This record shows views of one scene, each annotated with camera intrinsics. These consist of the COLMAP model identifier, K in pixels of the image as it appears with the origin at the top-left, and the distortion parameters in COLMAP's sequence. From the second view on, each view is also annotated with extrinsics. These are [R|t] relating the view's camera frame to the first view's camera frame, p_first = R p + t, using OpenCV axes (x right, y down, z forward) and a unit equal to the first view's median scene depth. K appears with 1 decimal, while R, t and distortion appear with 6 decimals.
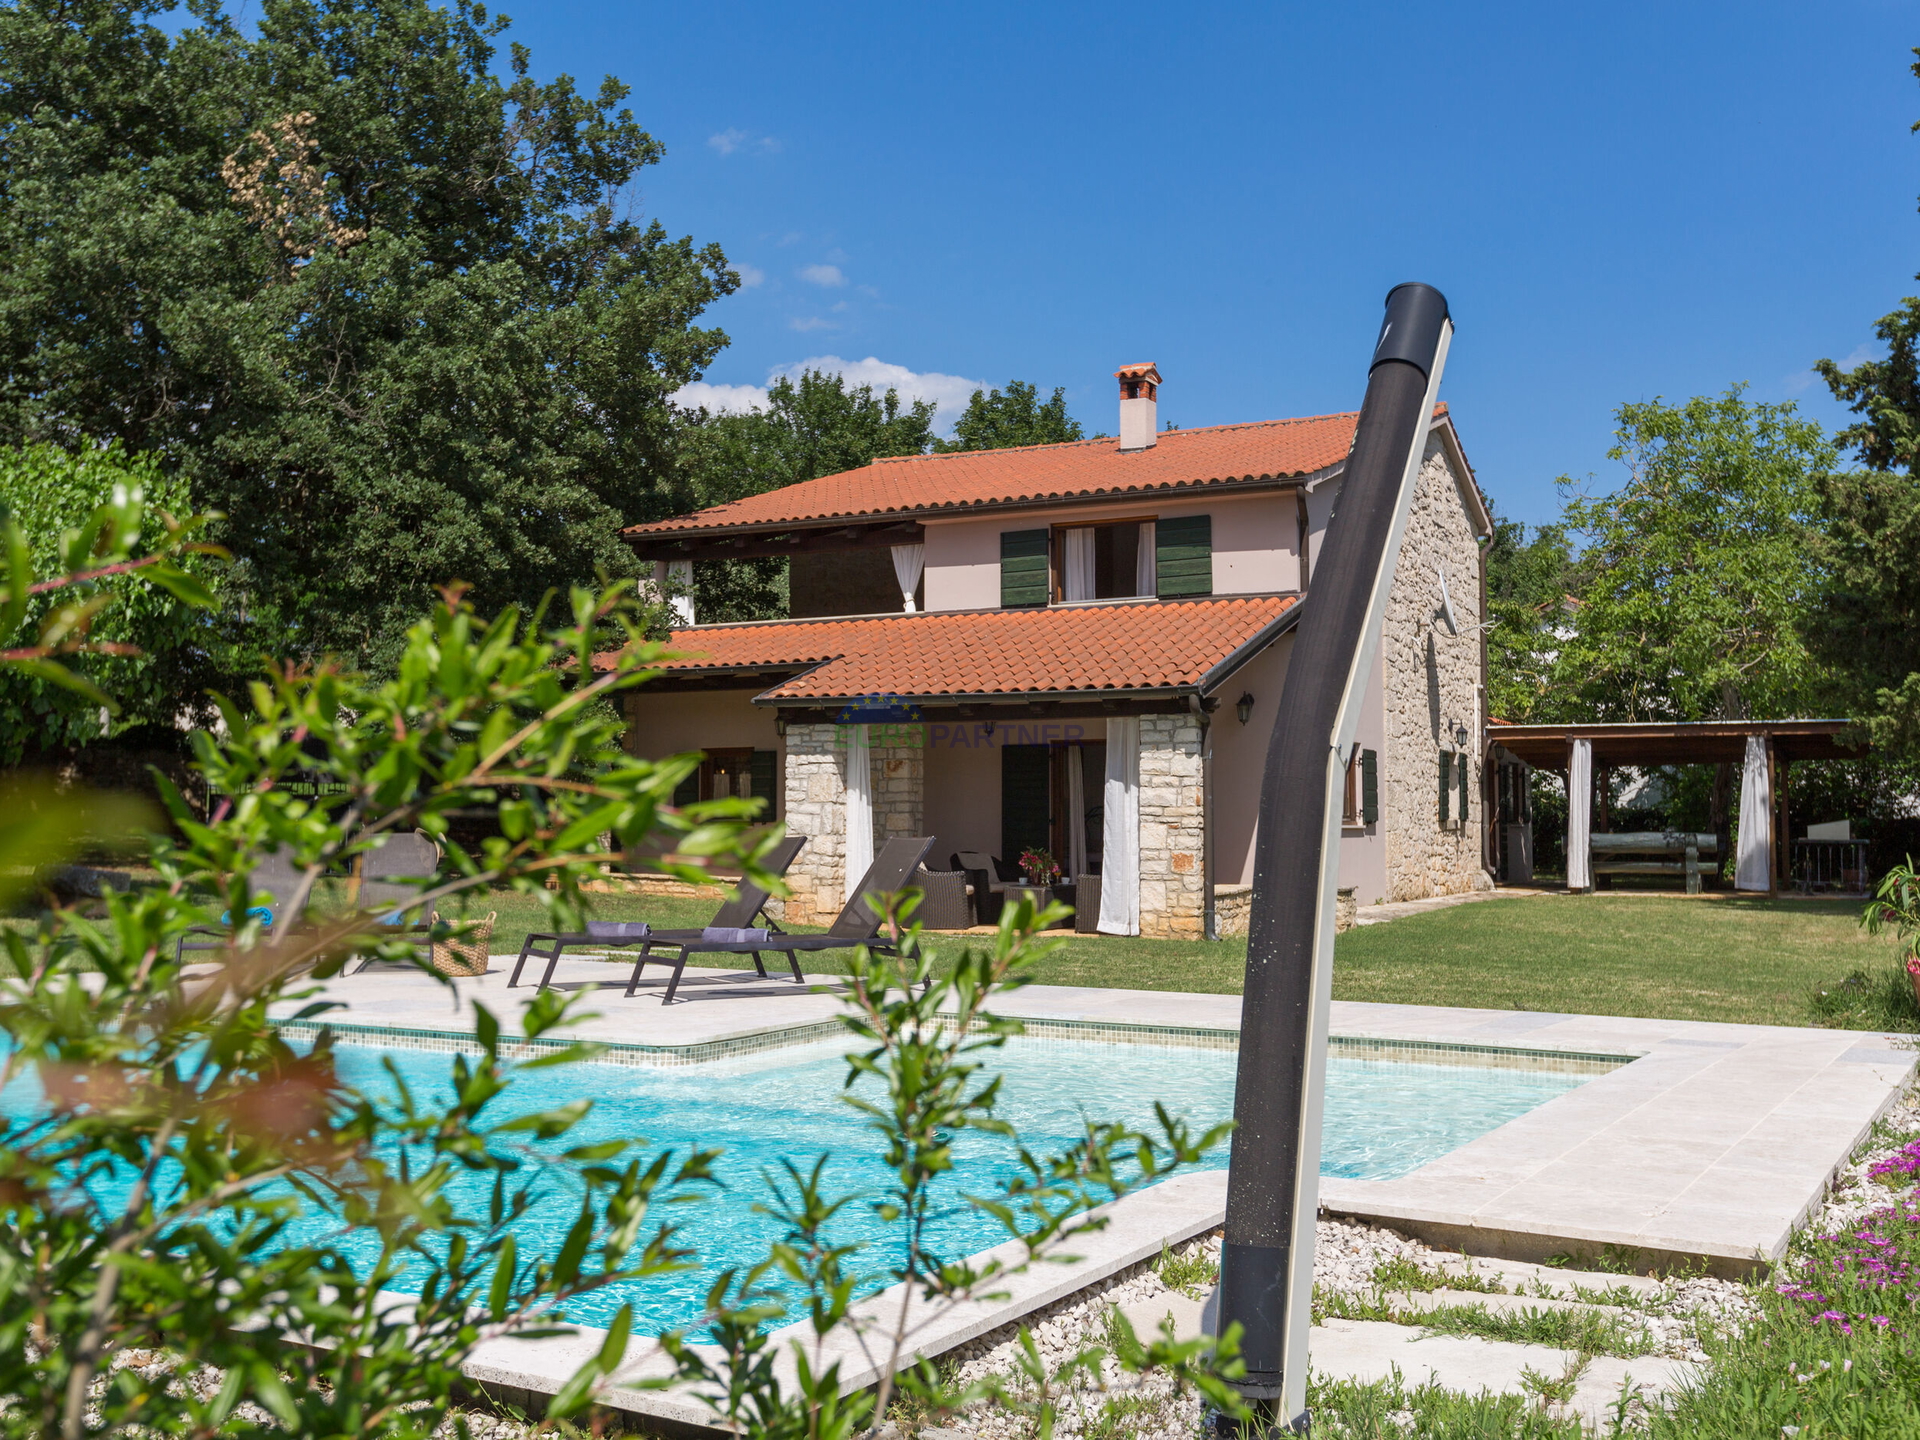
lens RADIAL K [[2010.0, 0, 958.1], [0, 2010.0, 713.0], [0, 0, 1]] dist [0.003065, -0.018652]
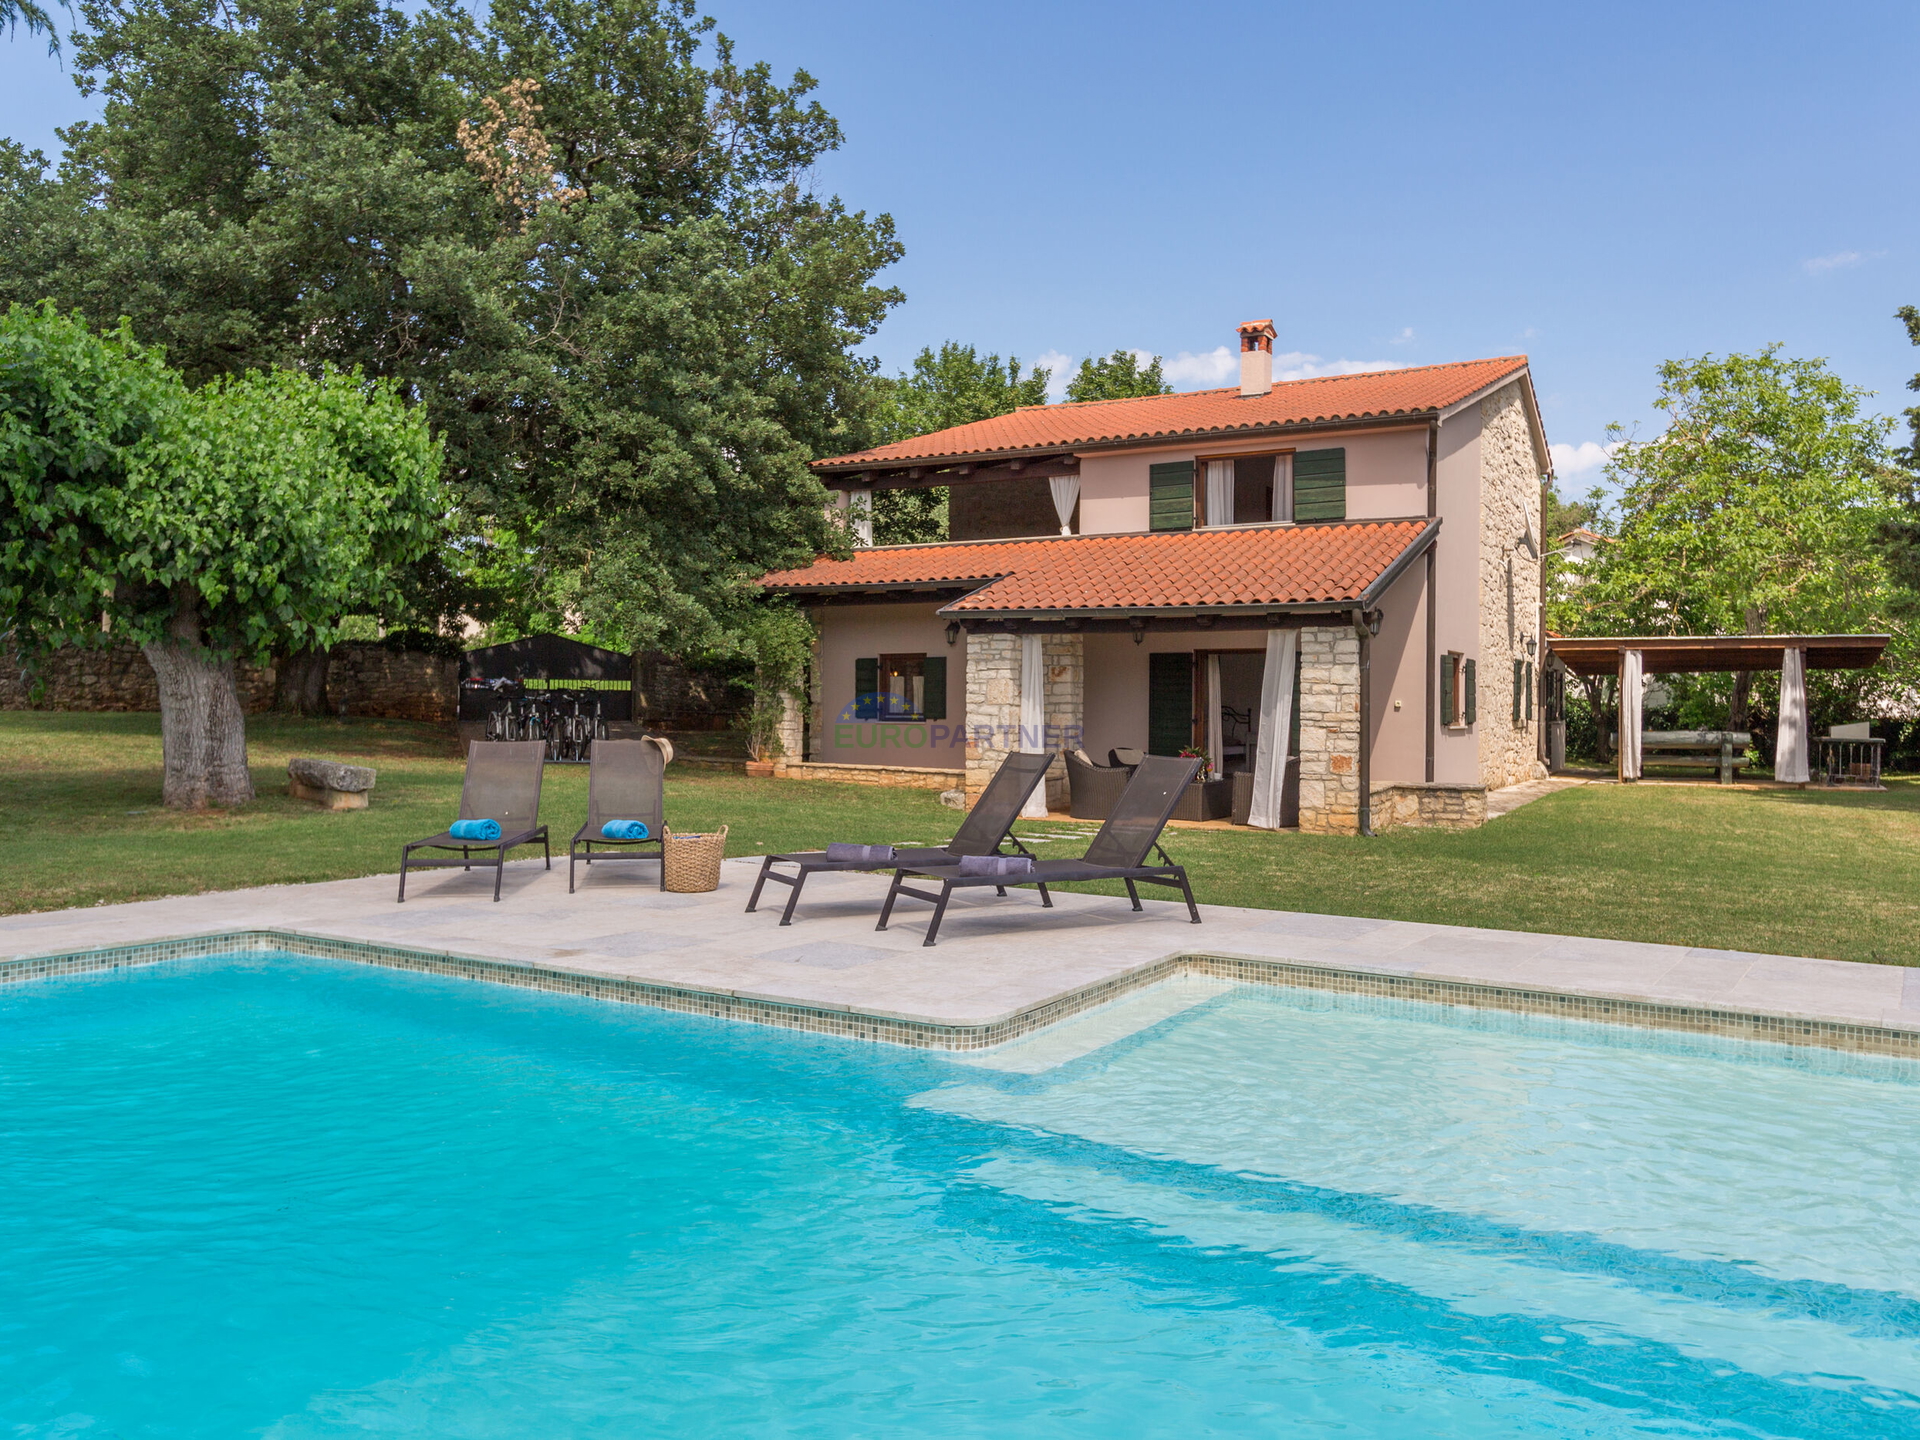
lens RADIAL K [[1379.9, 0, 971.5], [0, 1379.9, 687.5], [0, 0, 1]] dist [0.002808, 0.000849]
pose [[0.999889, 0.006764, -0.013260, -0.066354], [-0.006143, 0.998907, 0.046345, -0.000143], [0.013559, -0.046258, 0.998837, 0.216793]]
